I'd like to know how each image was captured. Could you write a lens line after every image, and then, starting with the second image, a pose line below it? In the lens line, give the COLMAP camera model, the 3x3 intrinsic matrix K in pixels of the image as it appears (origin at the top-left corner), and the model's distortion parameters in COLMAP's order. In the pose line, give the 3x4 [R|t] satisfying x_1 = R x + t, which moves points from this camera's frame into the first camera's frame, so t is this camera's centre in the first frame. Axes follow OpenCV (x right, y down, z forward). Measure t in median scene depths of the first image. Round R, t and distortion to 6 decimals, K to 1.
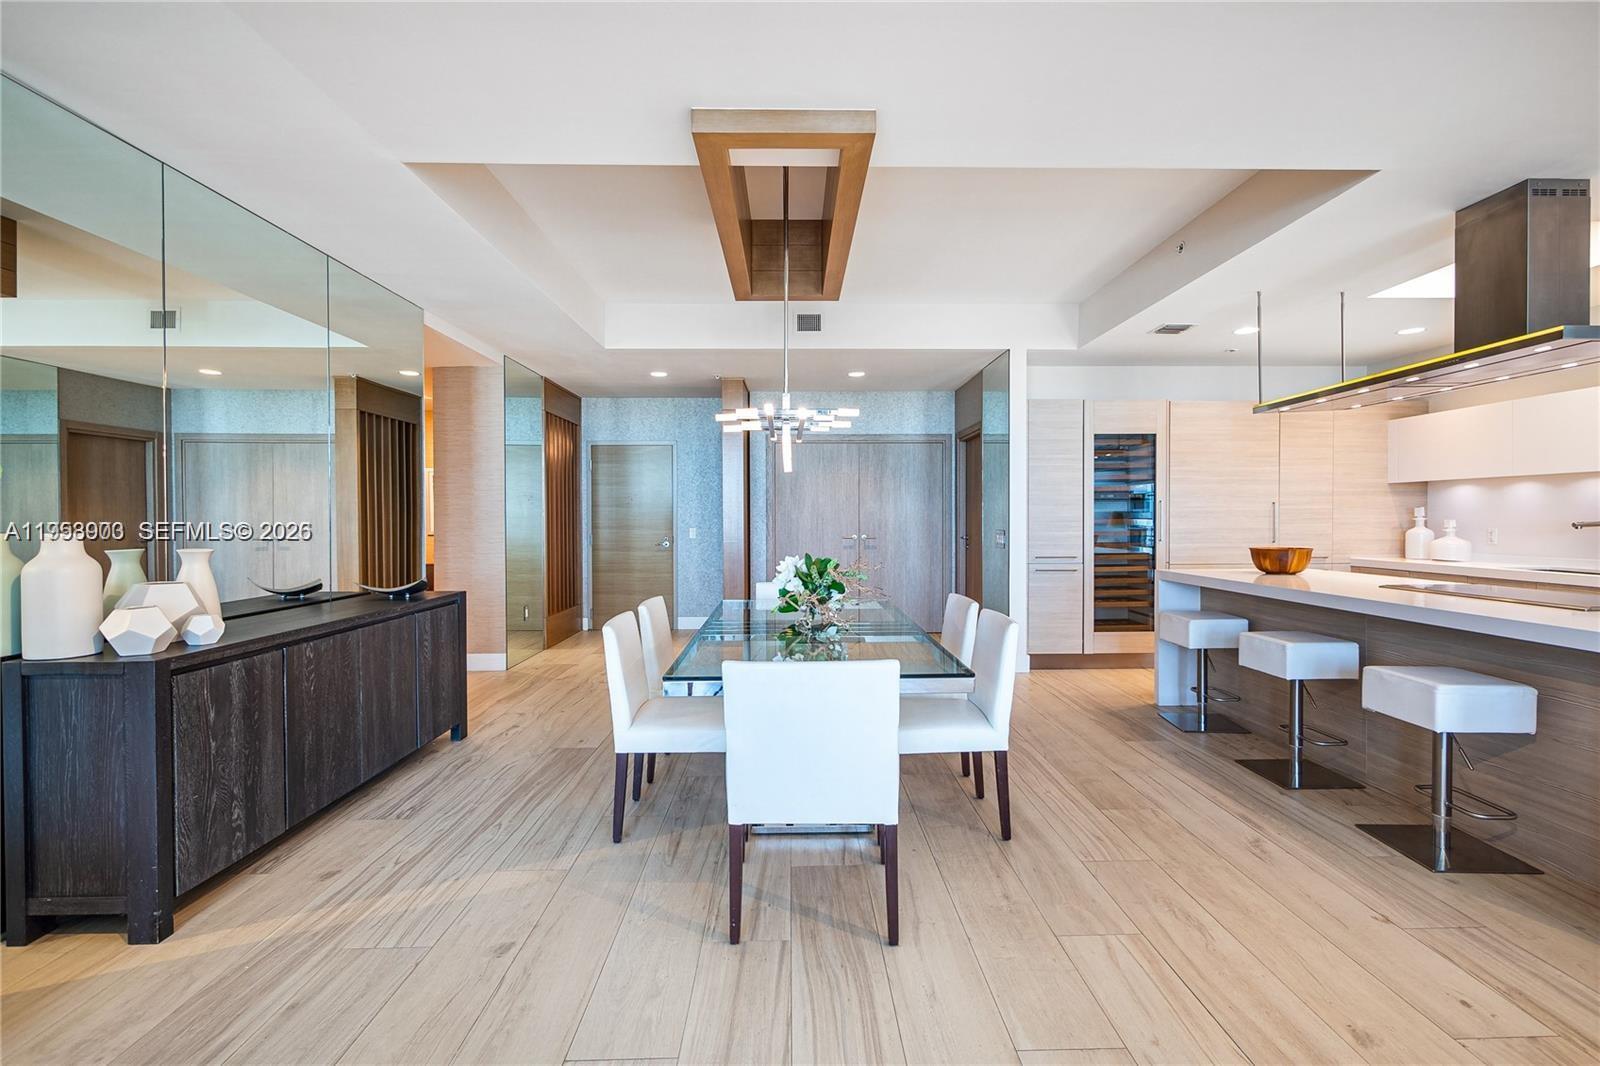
lens RADIAL K [[619.4, 0, 792.0], [0, 619.4, 525.8], [0, 0, 1]] dist [0.001352, 0.000092]
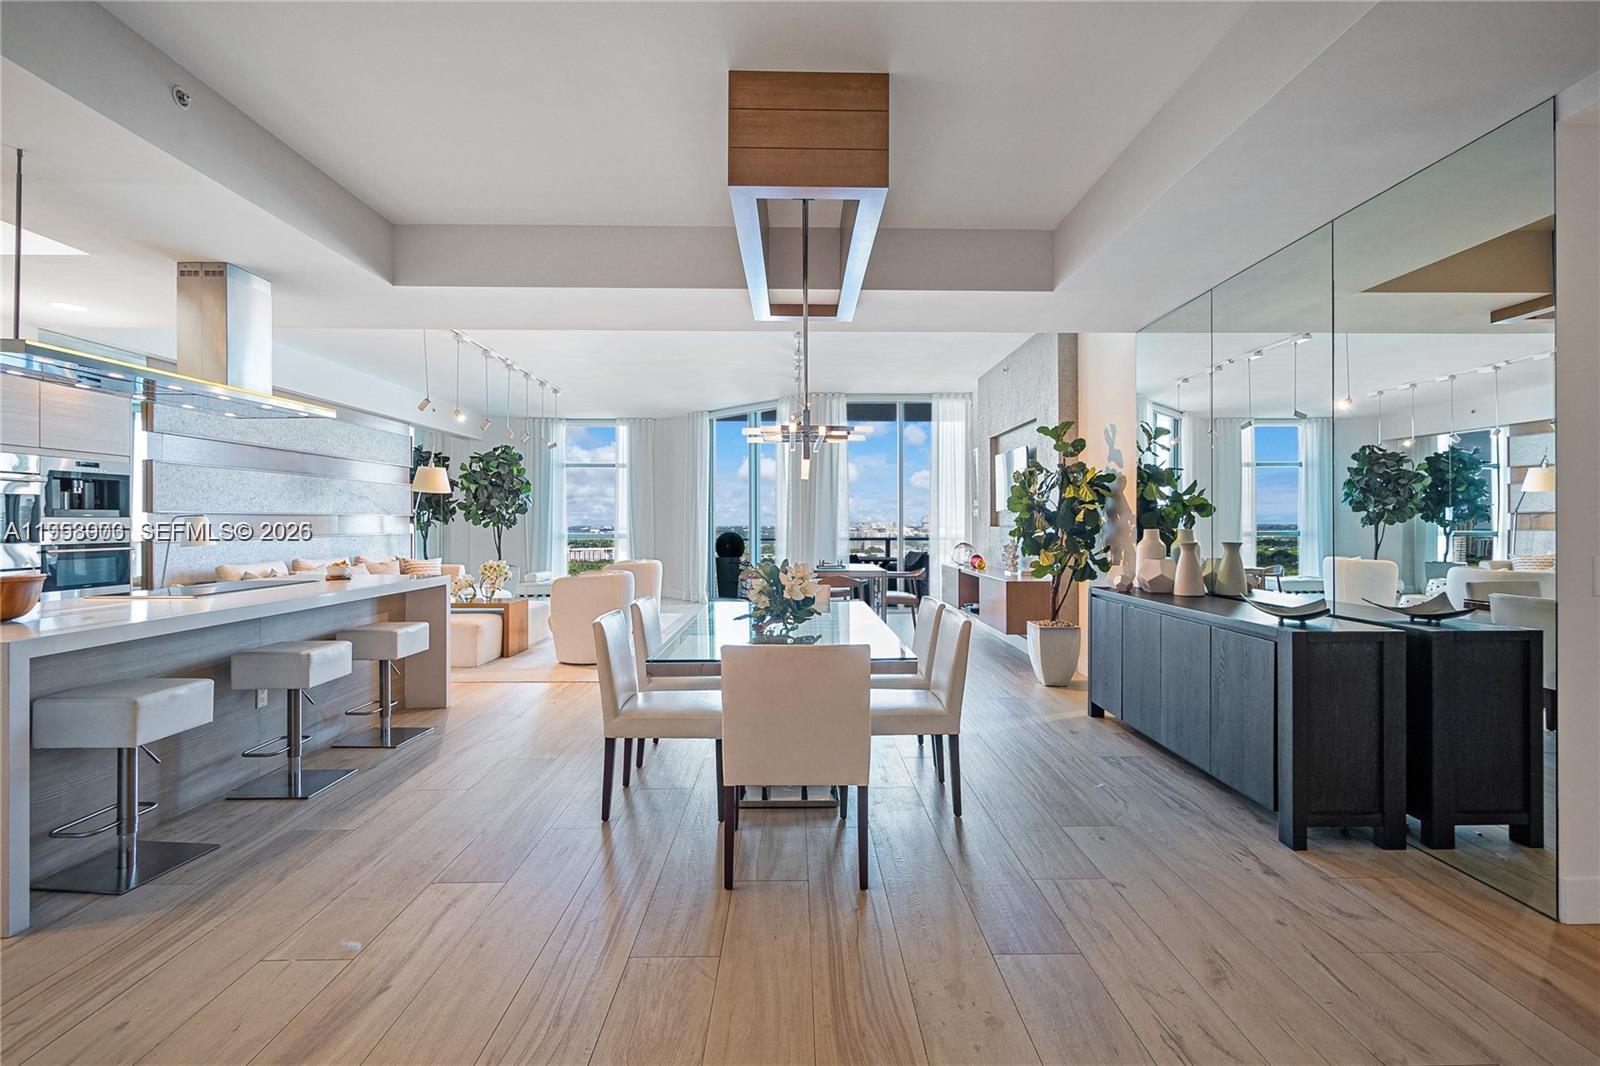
lens RADIAL K [[679.1, 0, 800.0], [0, 679.1, 533.0], [0, 0, 1]] dist [-0.000448, -0.000039]
pose [[-0.999972, 0.005542, -0.005071, 0.008087], [0.005398, 0.999597, 0.027874, -0.029998], [0.005223, 0.027846, -0.999599, 2.211046]]
